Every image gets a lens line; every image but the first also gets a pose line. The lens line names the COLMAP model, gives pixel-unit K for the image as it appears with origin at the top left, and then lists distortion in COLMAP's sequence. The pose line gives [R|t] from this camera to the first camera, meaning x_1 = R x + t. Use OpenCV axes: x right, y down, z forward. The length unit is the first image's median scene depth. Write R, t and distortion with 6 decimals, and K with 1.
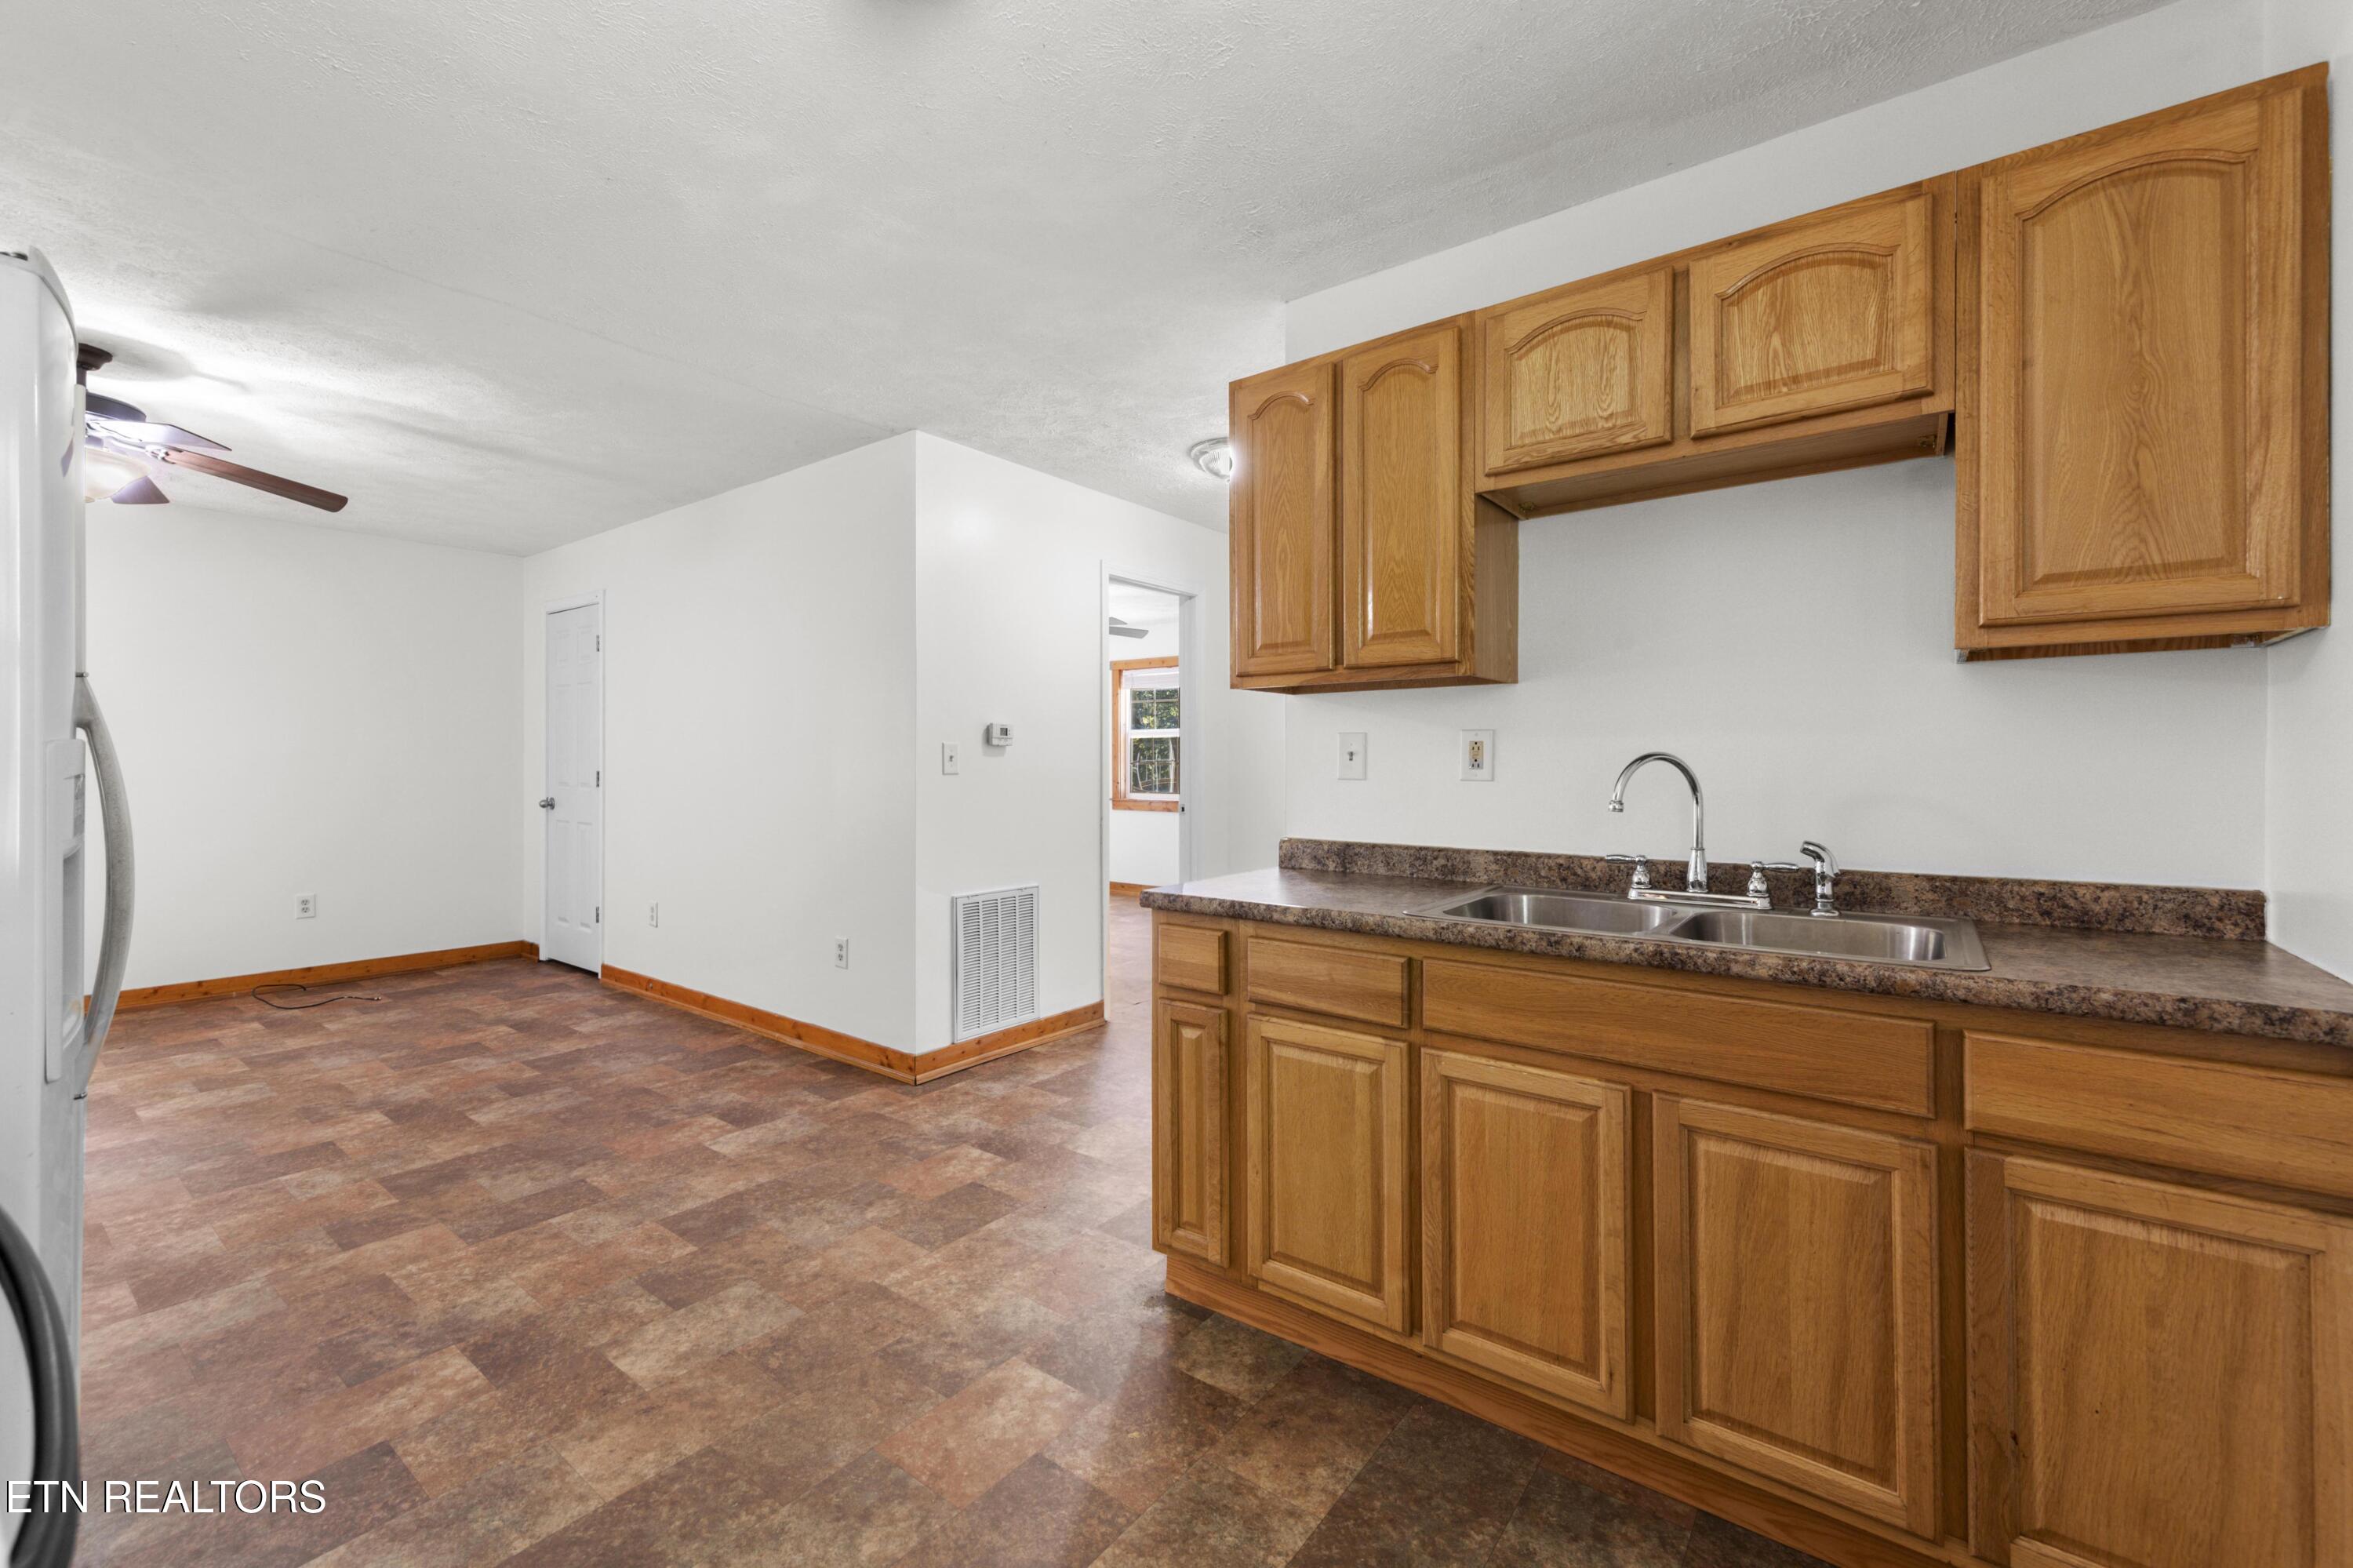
lens RADIAL K [[963.1, 0, 1123.2], [0, 963.1, 754.3], [0, 0, 1]] dist [-0.002140, -0.000244]
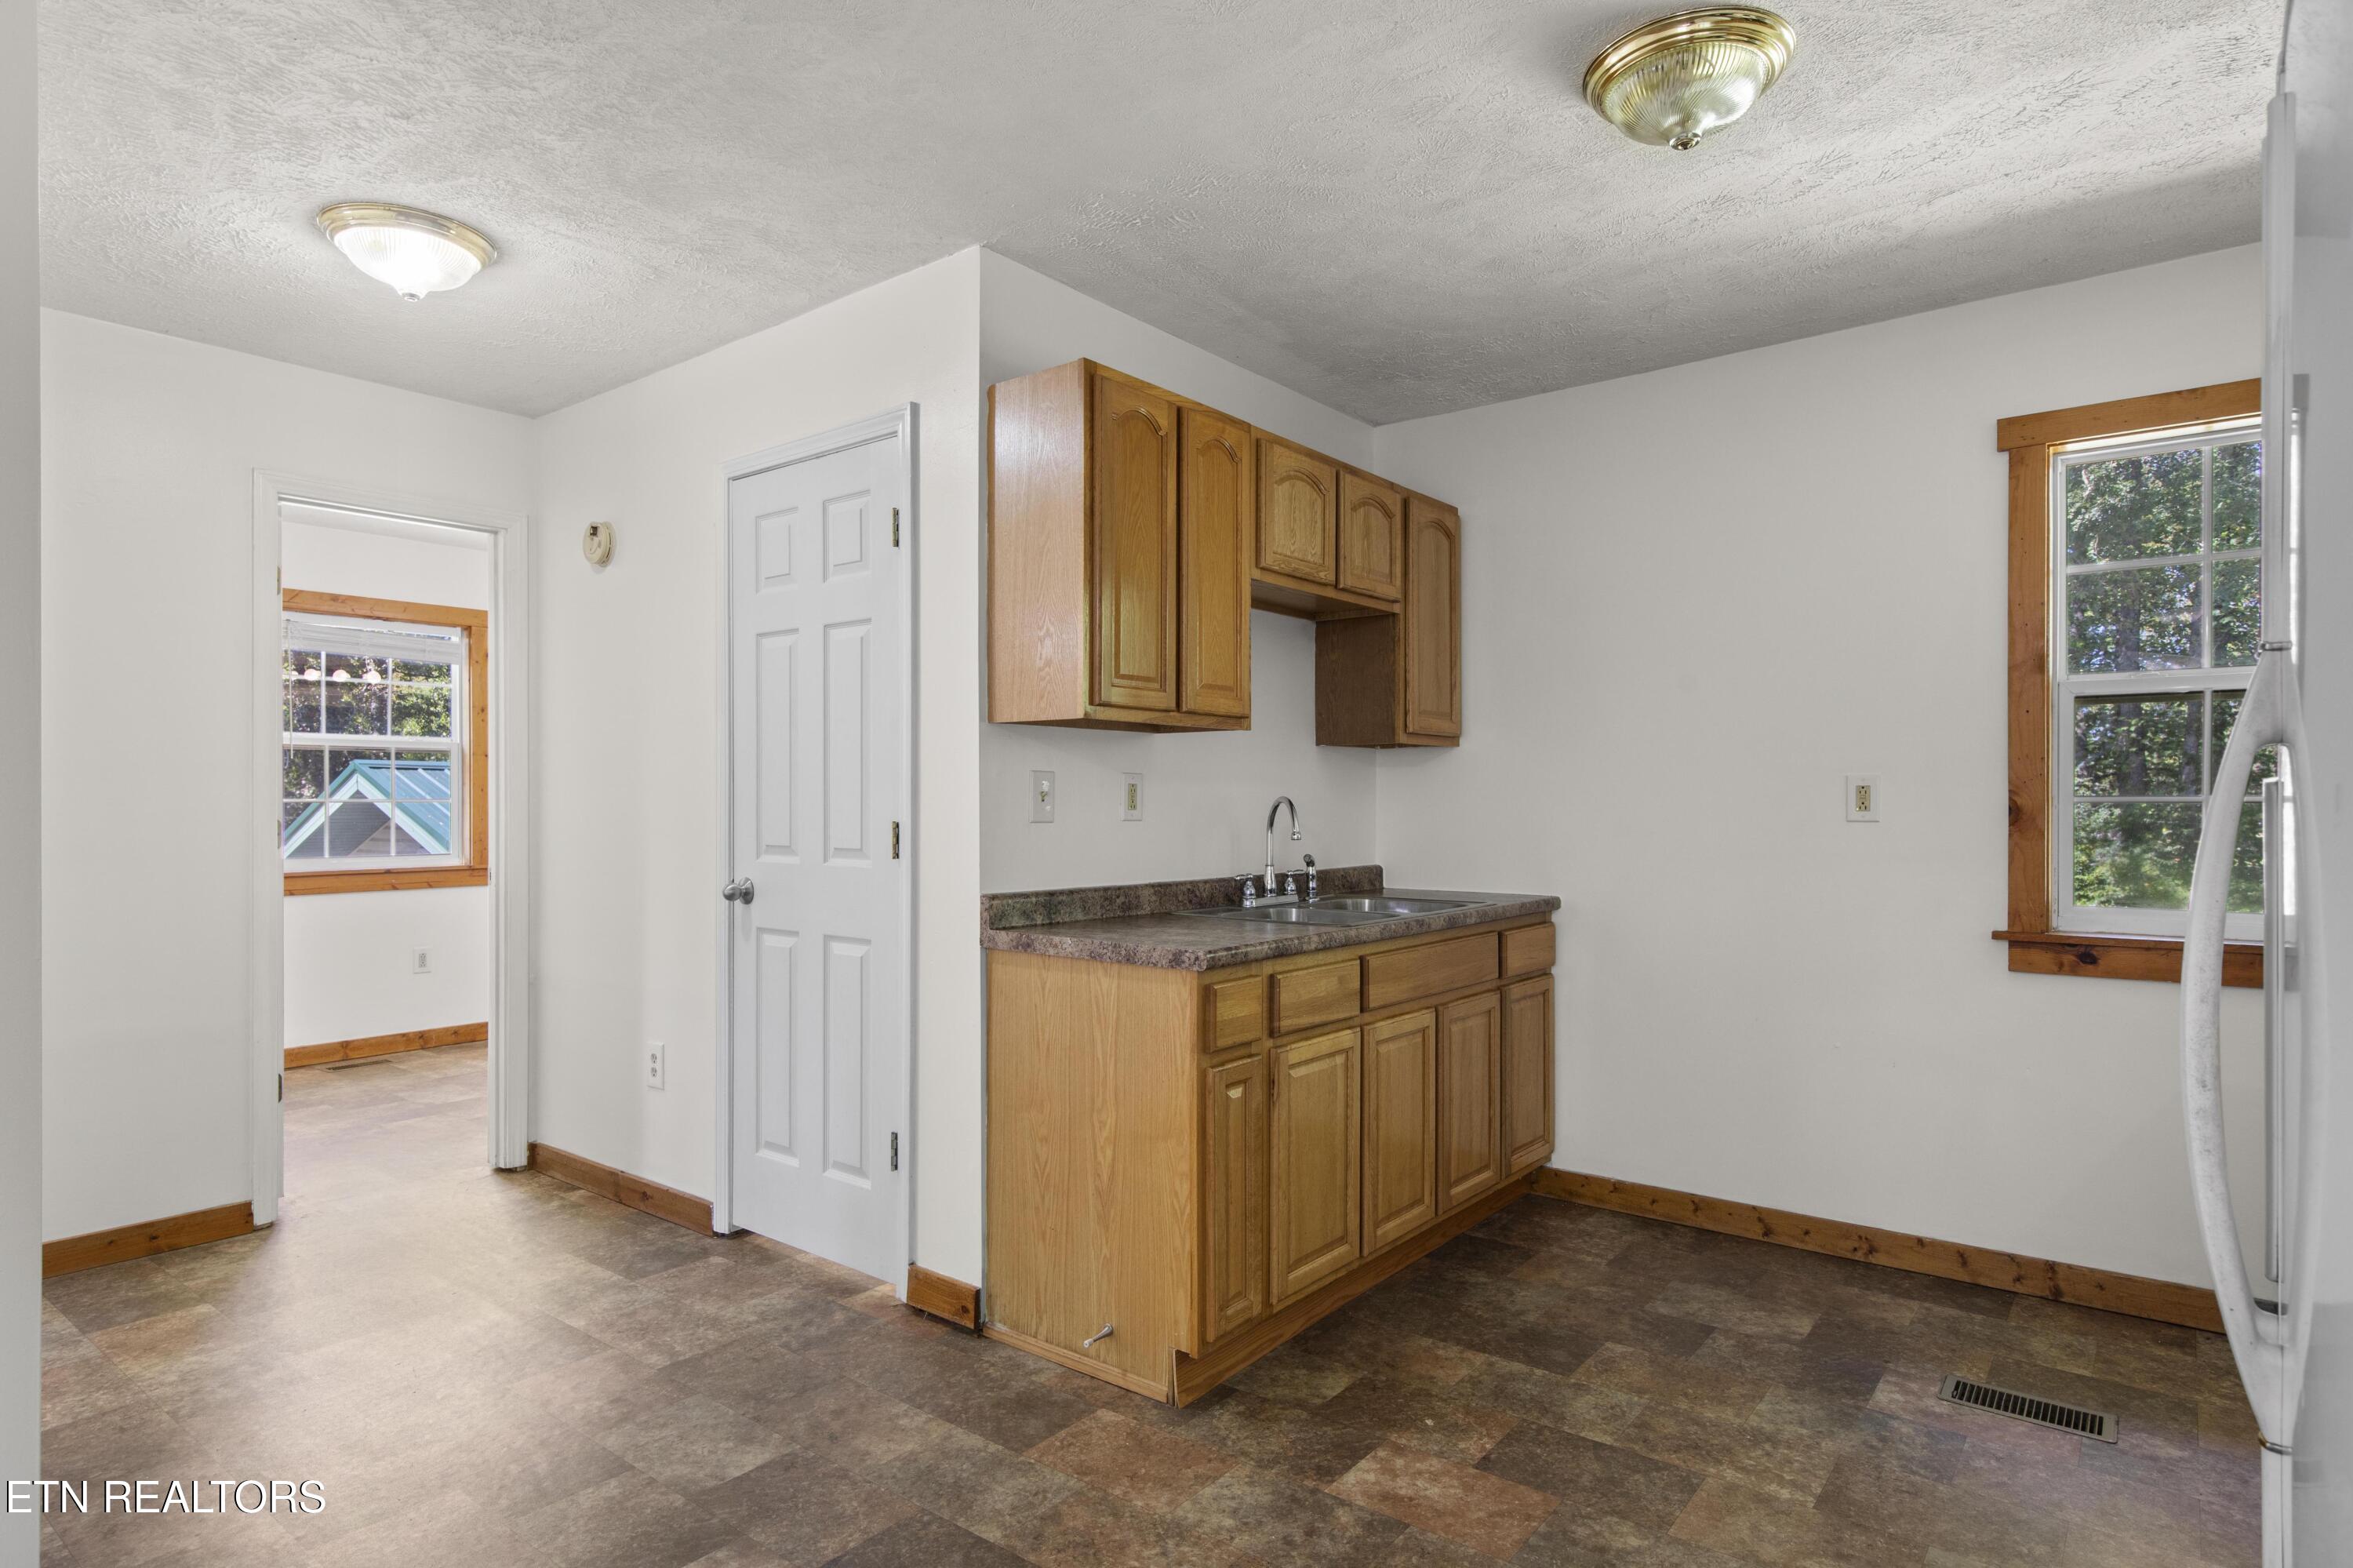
lens RADIAL K [[1281.5, 0, 1176.5], [0, 1281.5, 784.0], [0, 0, 1]] dist [0.000927, 0.000587]
pose [[-0.005429, 0.011467, 0.999920, -1.346338], [-0.013426, 0.999843, -0.011539, 0.002889], [-0.999895, -0.013488, -0.005274, 1.210419]]
